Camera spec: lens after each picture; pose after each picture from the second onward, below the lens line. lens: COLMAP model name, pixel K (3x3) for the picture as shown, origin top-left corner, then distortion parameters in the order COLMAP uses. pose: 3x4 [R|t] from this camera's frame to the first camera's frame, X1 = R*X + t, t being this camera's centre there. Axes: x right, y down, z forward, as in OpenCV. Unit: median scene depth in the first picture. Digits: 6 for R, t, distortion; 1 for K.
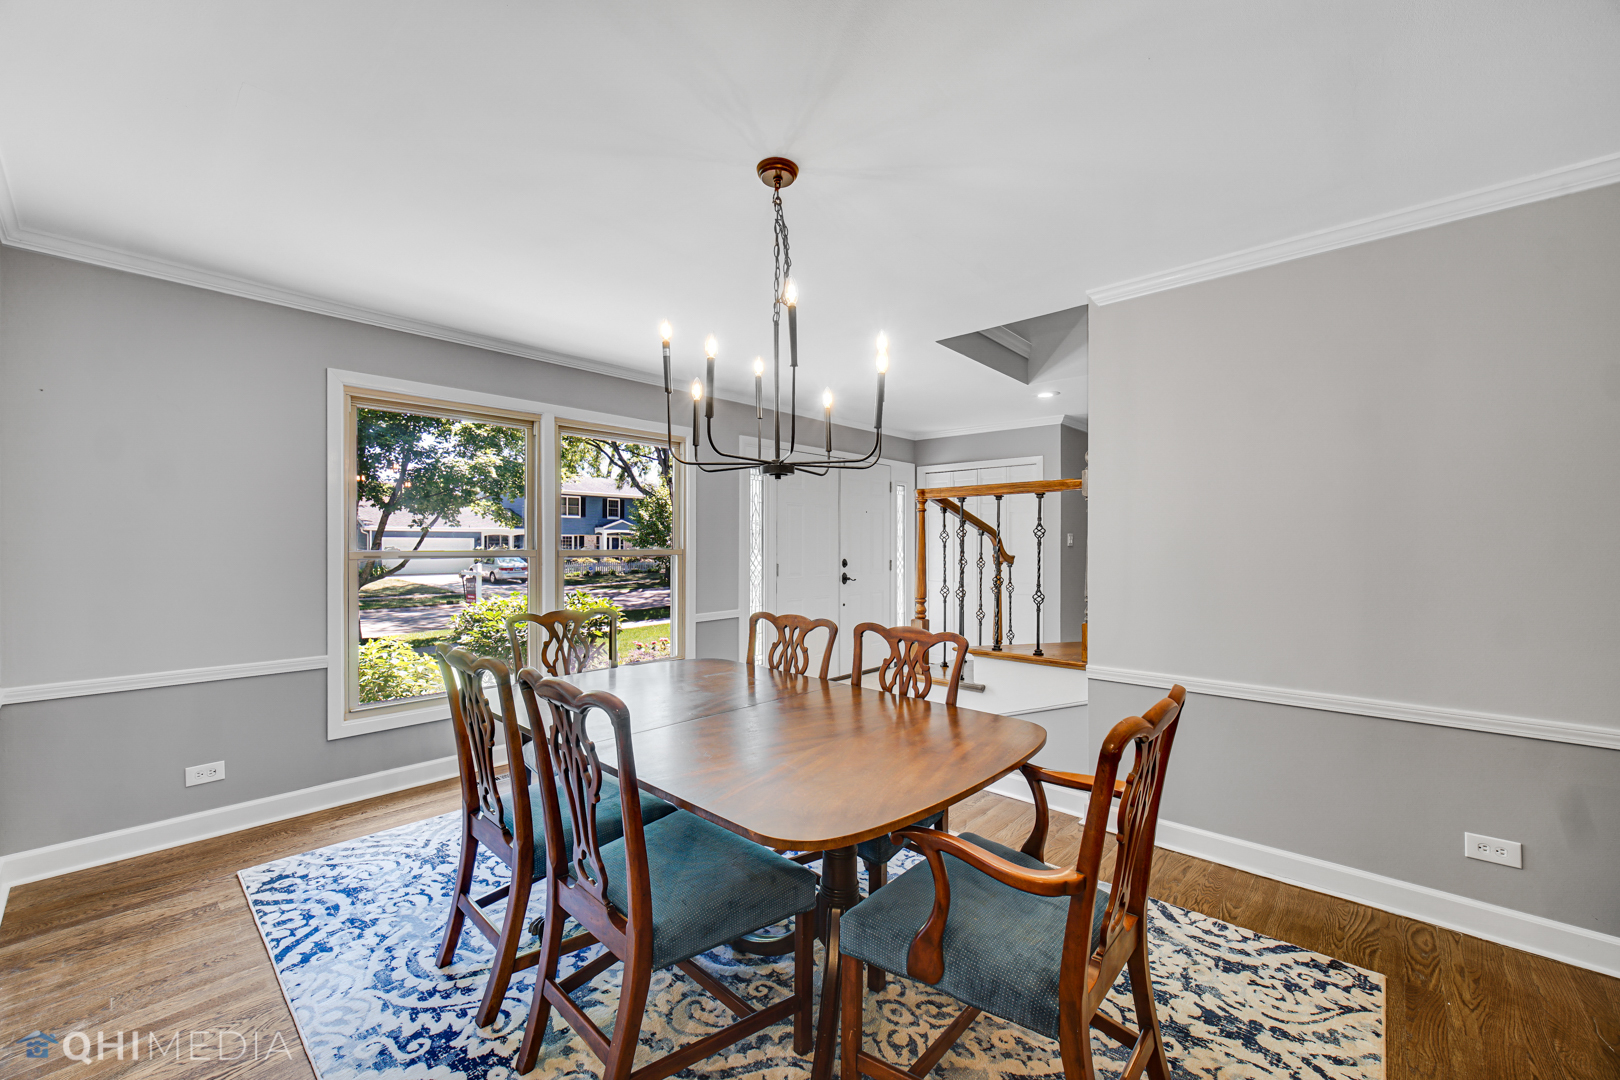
lens RADIAL K [[641.2, 0, 801.5], [0, 641.2, 539.9], [0, 0, 1]] dist [-0.011300, 0.004032]
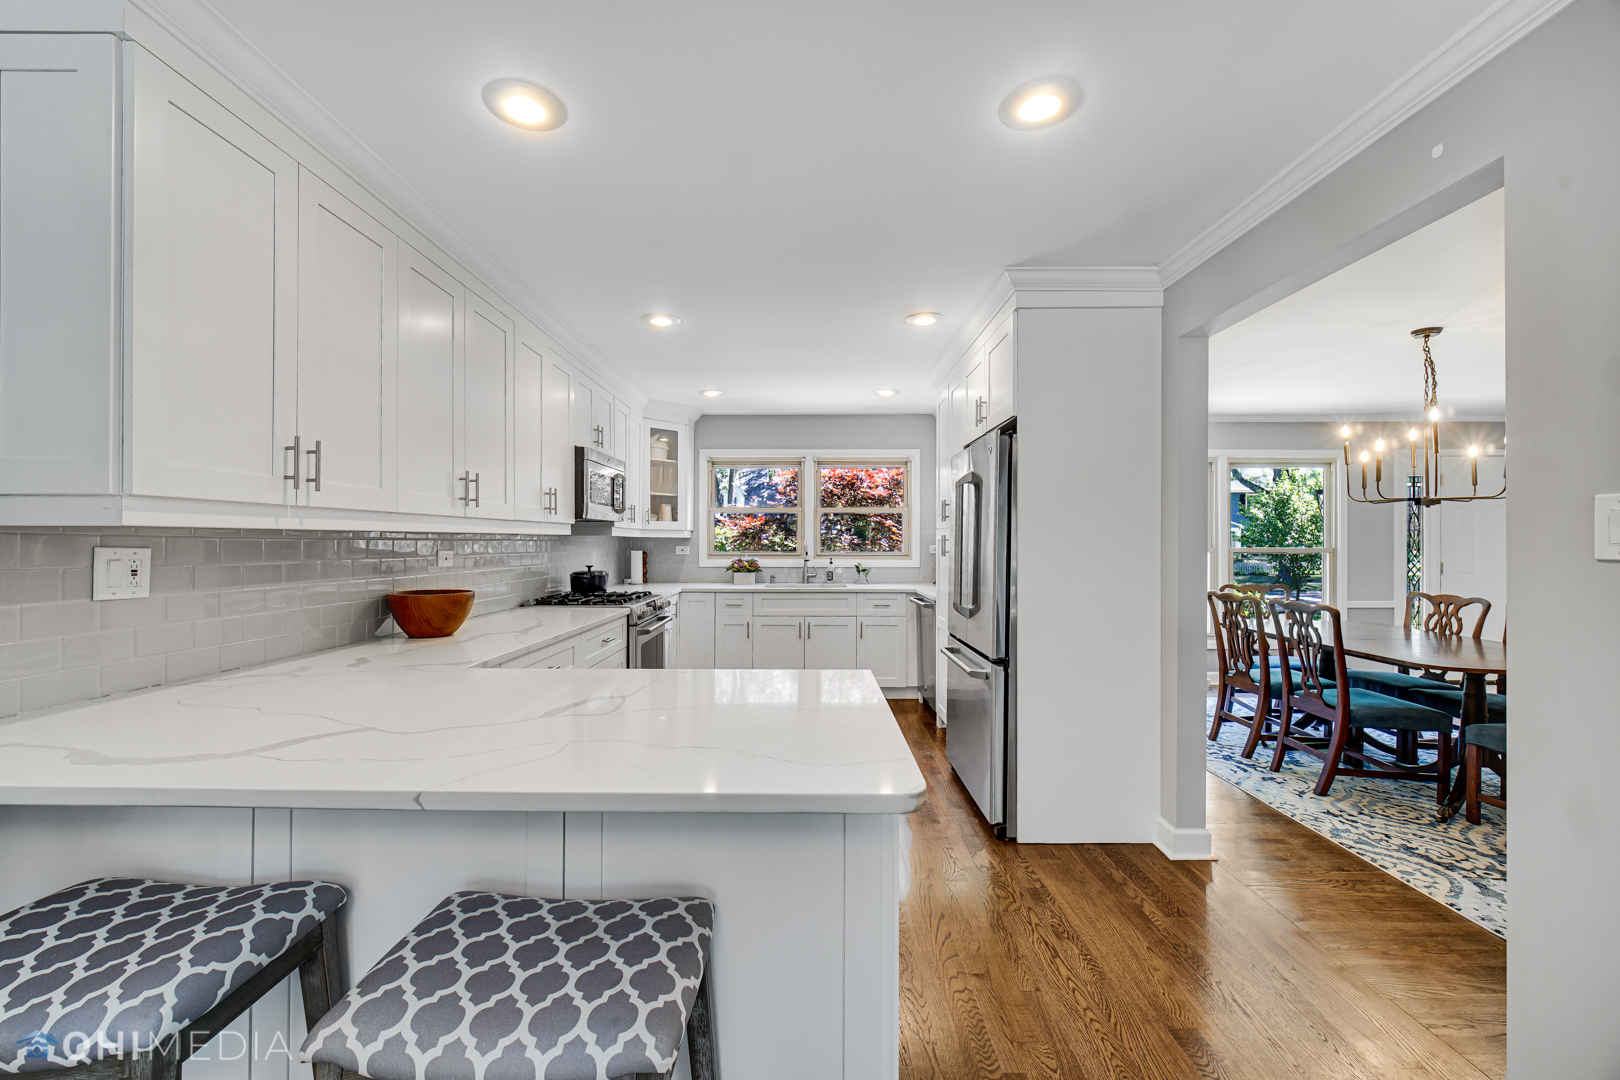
lens RADIAL K [[641.2, 0, 801.5], [0, 641.2, 539.9], [0, 0, 1]] dist [-0.011300, 0.004032]
pose [[0.665721, -0.002886, -0.746195, 0.088676], [0.004469, 0.999990, 0.000119, -0.012067], [0.746187, -0.003414, 0.665727, -1.045042]]
